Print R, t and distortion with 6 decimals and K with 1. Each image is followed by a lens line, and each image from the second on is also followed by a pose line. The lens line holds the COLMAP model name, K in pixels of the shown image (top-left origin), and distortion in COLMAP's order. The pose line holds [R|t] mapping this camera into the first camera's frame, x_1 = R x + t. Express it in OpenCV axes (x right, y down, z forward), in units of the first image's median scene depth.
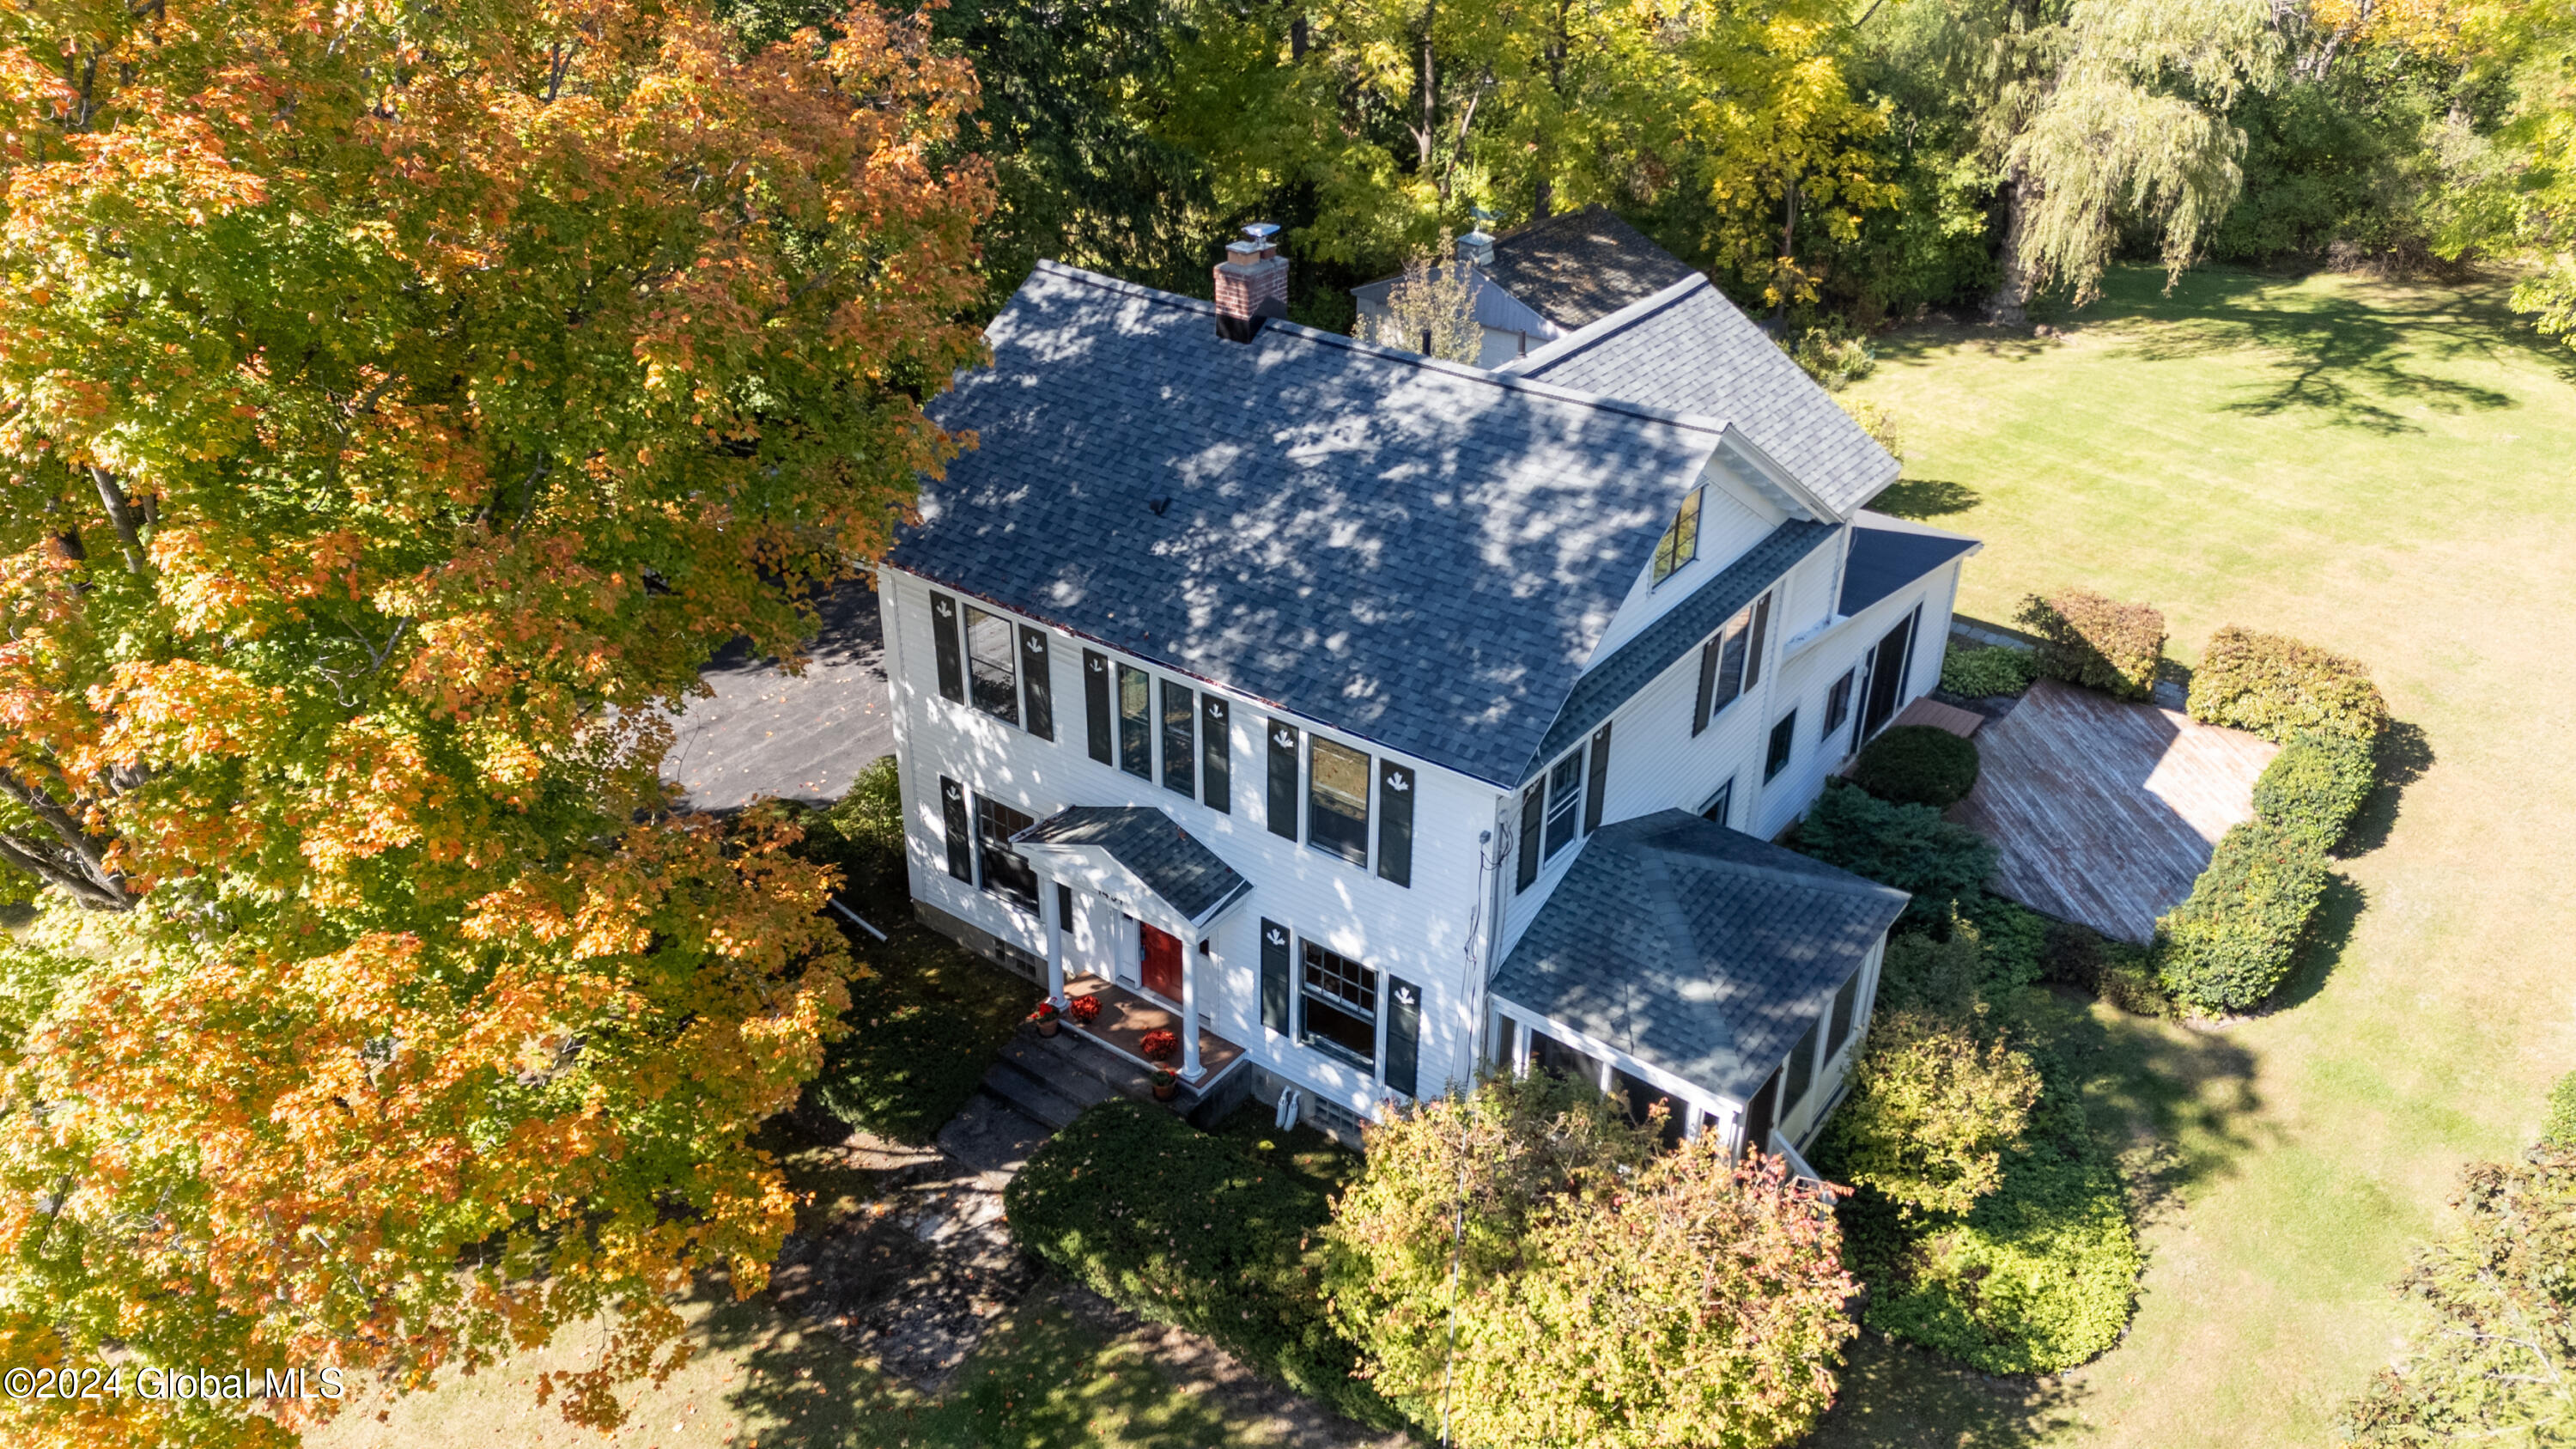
lens RADIAL K [[1854.7, 0, 1282.8], [0, 1854.7, 722.0], [0, 0, 1]] dist [0.041715, -0.018306]
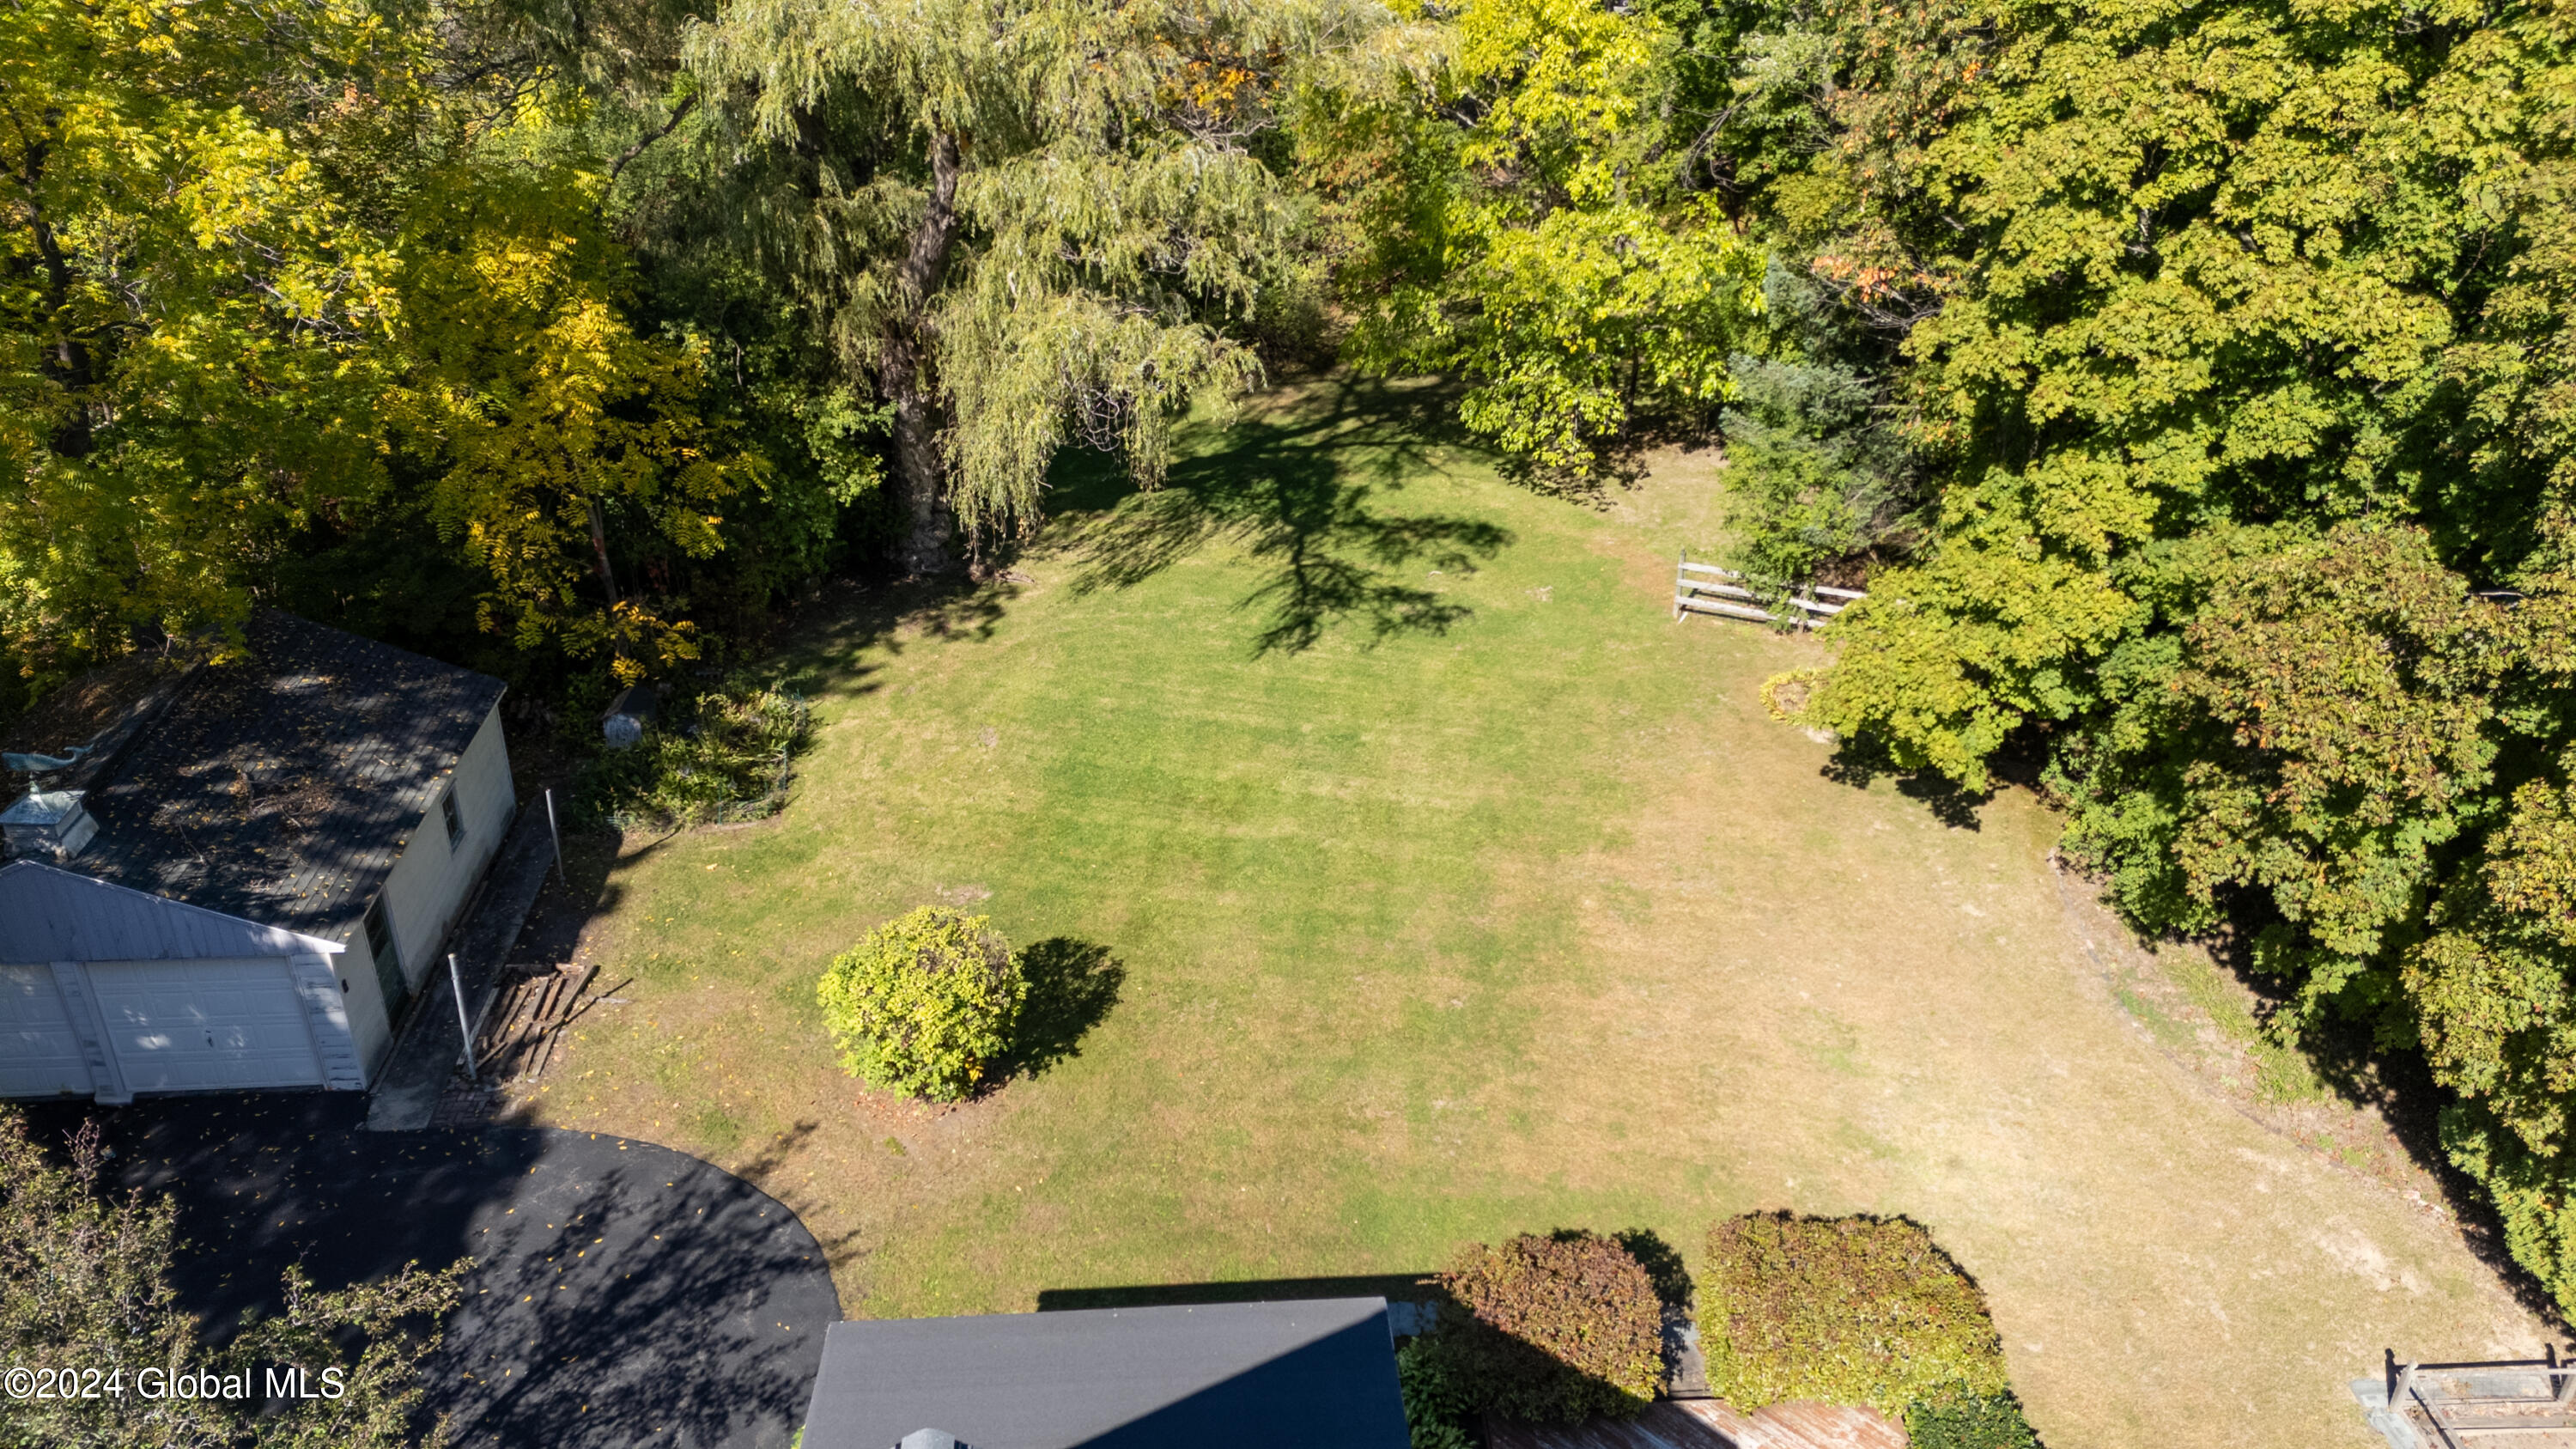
lens RADIAL K [[1854.7, 0, 1285.5], [0, 1854.7, 729.7], [0, 0, 1]] dist [0.041715, -0.018306]
pose [[0.749951, -0.323545, 0.576969, 0.065708], [0.313876, 0.941829, 0.120166, -0.216990], [-0.582285, 0.090978, 0.807878, 0.383672]]
